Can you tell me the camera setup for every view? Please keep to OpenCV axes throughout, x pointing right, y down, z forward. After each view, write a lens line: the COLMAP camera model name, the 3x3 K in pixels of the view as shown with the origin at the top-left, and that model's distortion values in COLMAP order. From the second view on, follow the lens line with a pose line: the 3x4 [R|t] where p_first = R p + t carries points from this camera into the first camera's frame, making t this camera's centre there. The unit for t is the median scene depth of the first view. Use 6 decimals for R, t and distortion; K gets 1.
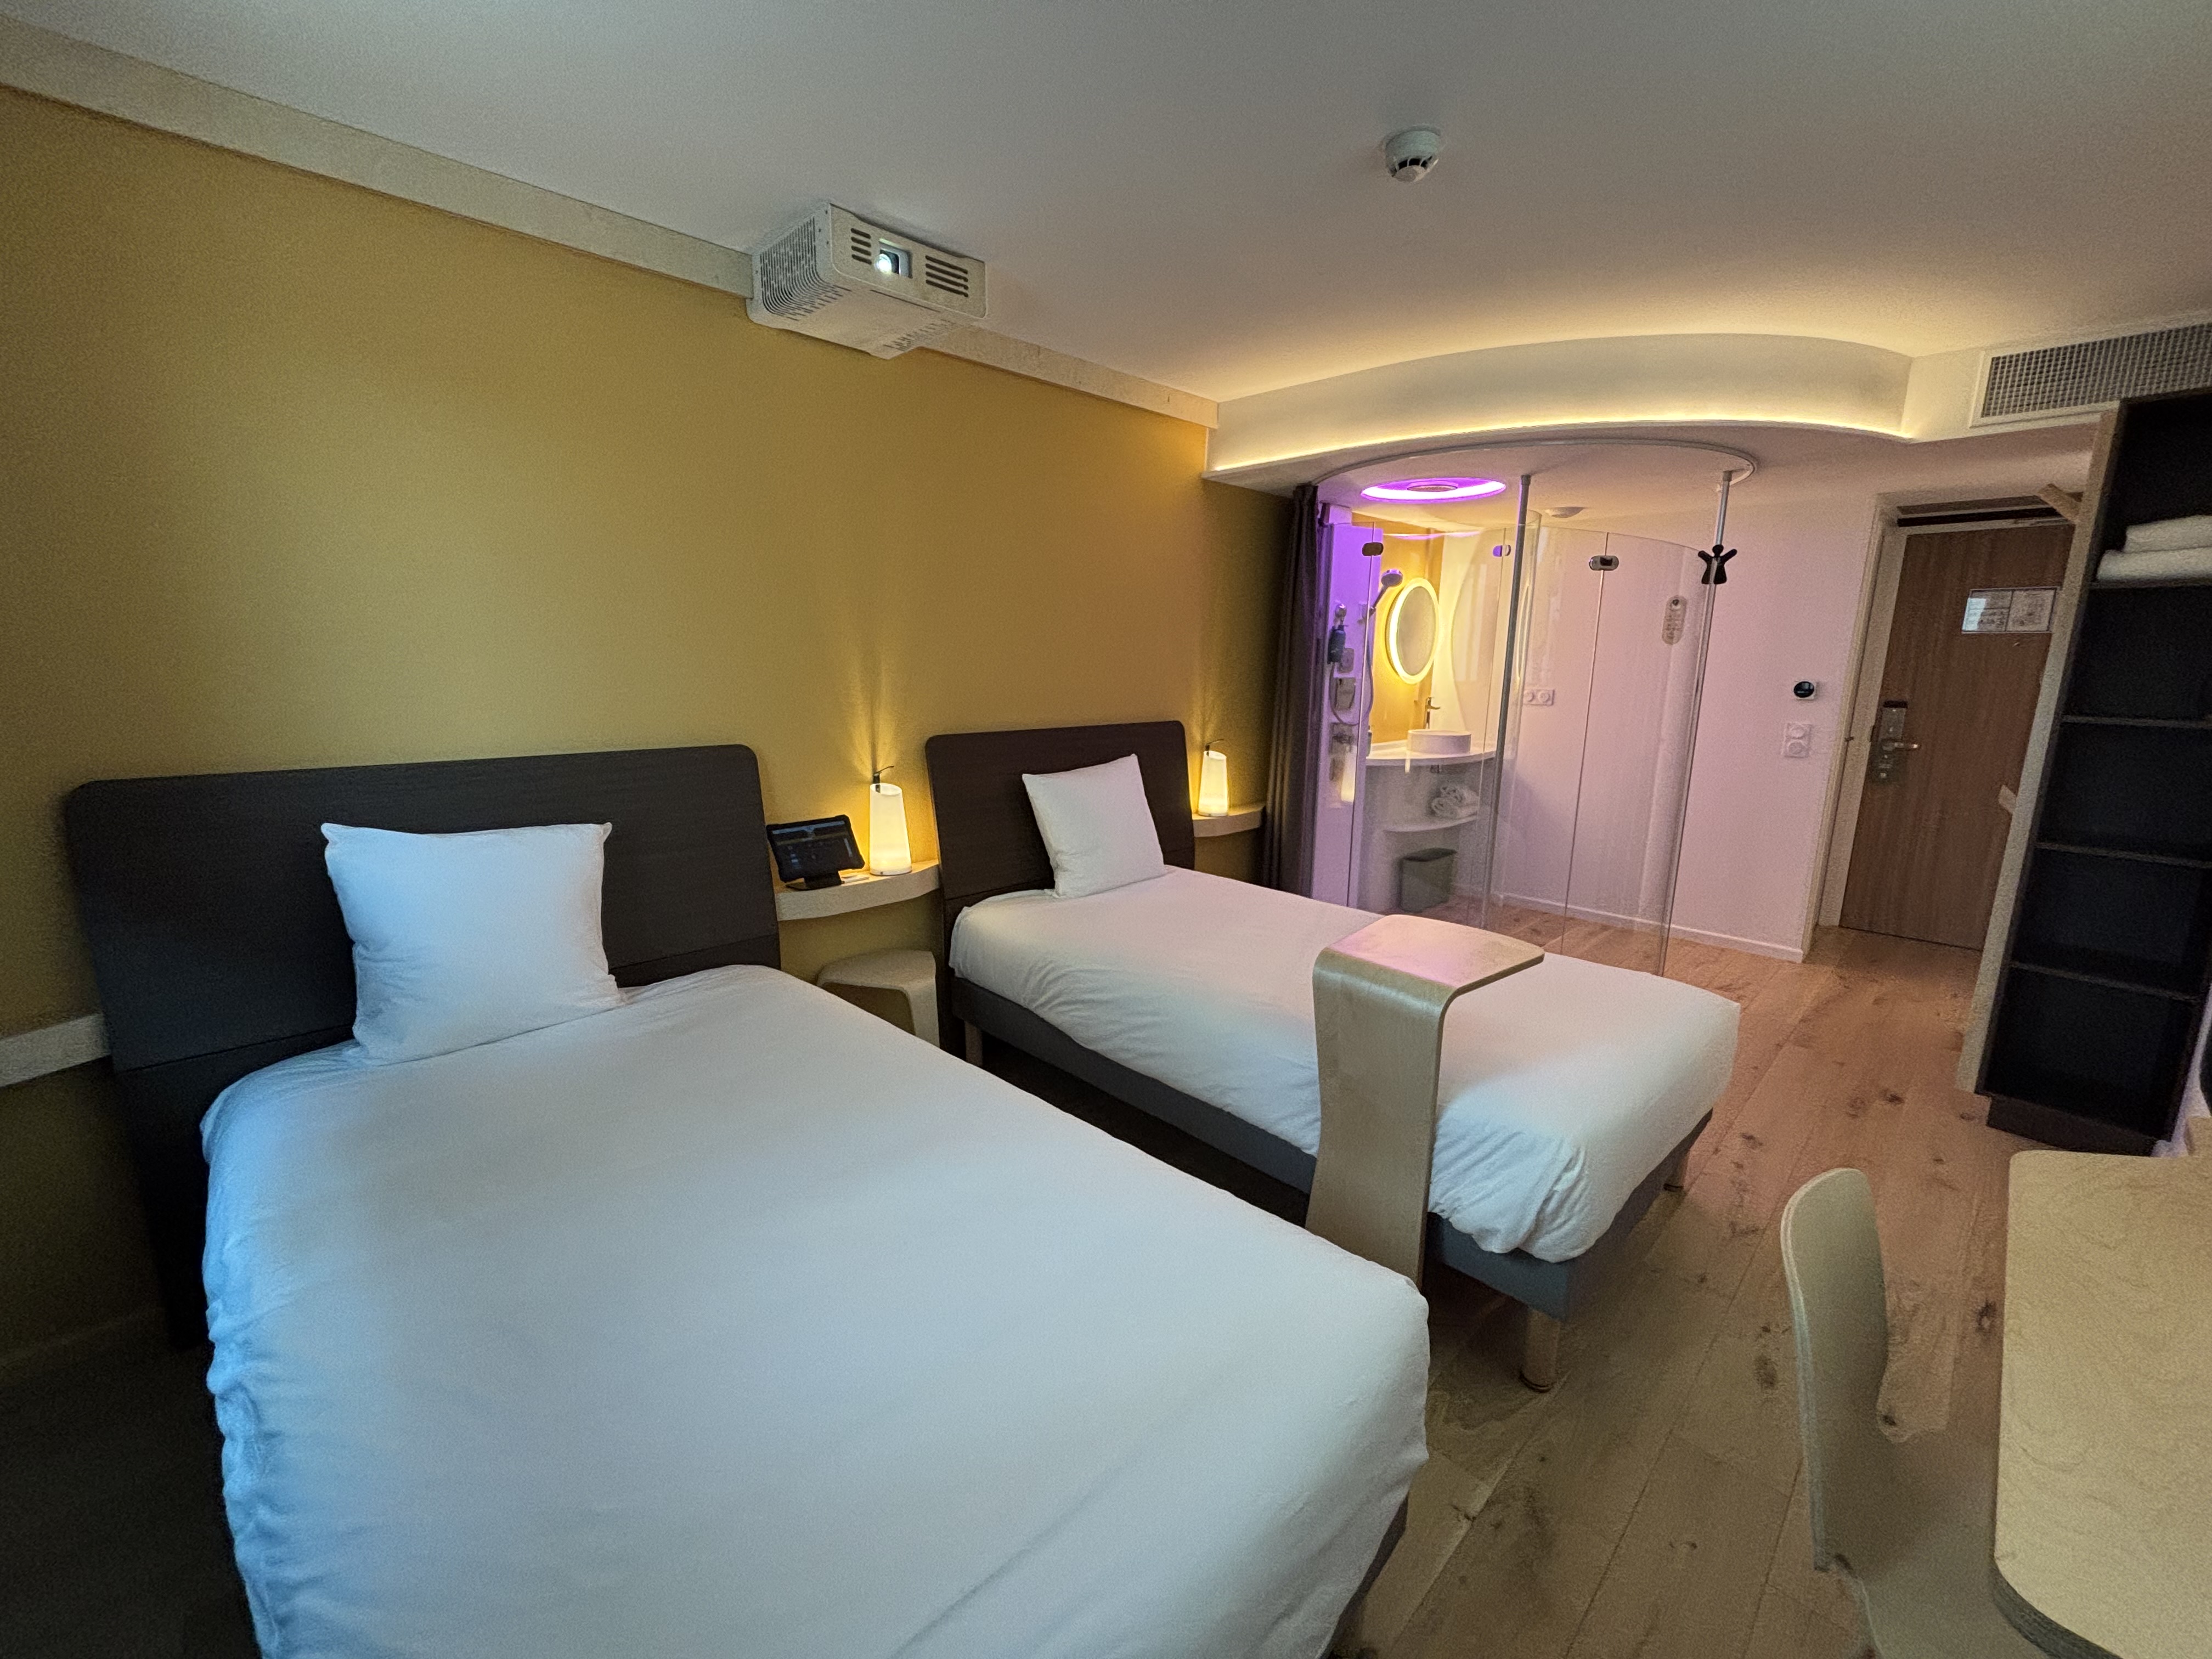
lens RADIAL K [[897.9, 0, 1097.0], [0, 897.9, 827.4], [0, 0, 1]] dist [-0.001656, -0.000186]
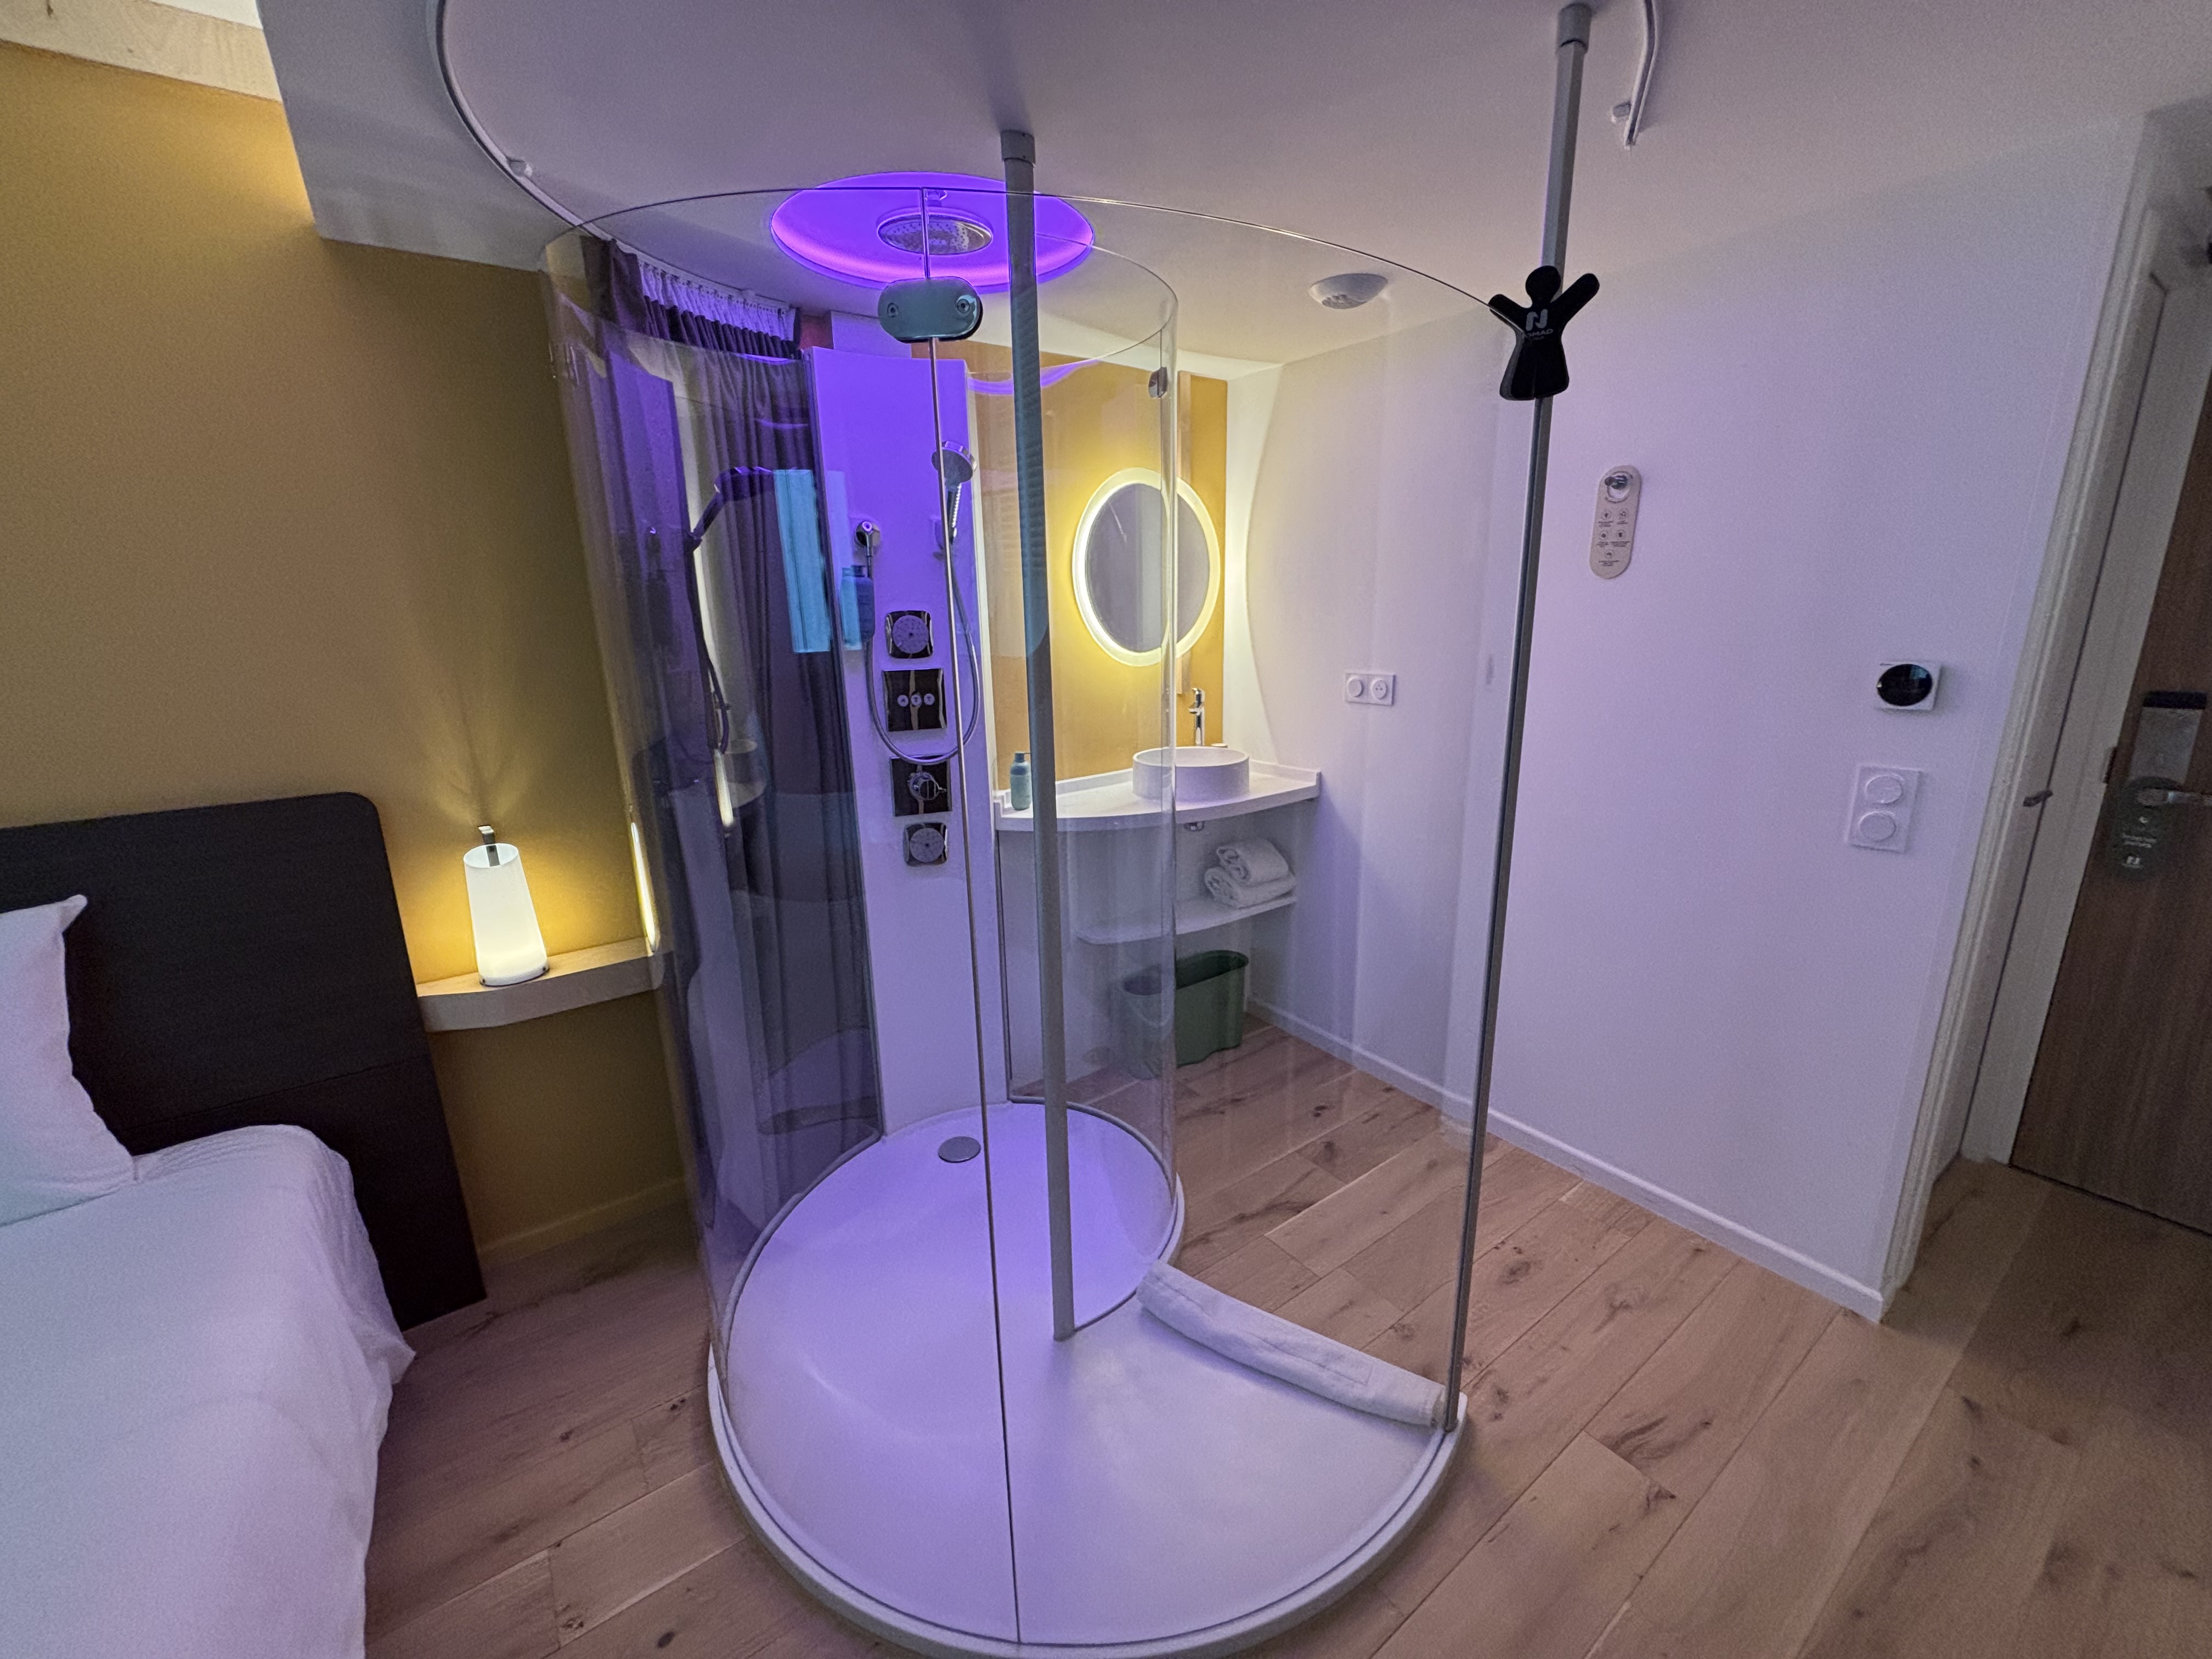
lens RADIAL K [[897.9, 0, 1096.6], [0, 897.9, 824.8], [0, 0, 1]] dist [-0.001656, -0.000186]
pose [[0.988549, 0.003232, -0.150863, 0.489786], [0.005328, 0.998400, 0.056301, -0.114767], [0.150804, -0.056460, 0.986950, 0.546344]]
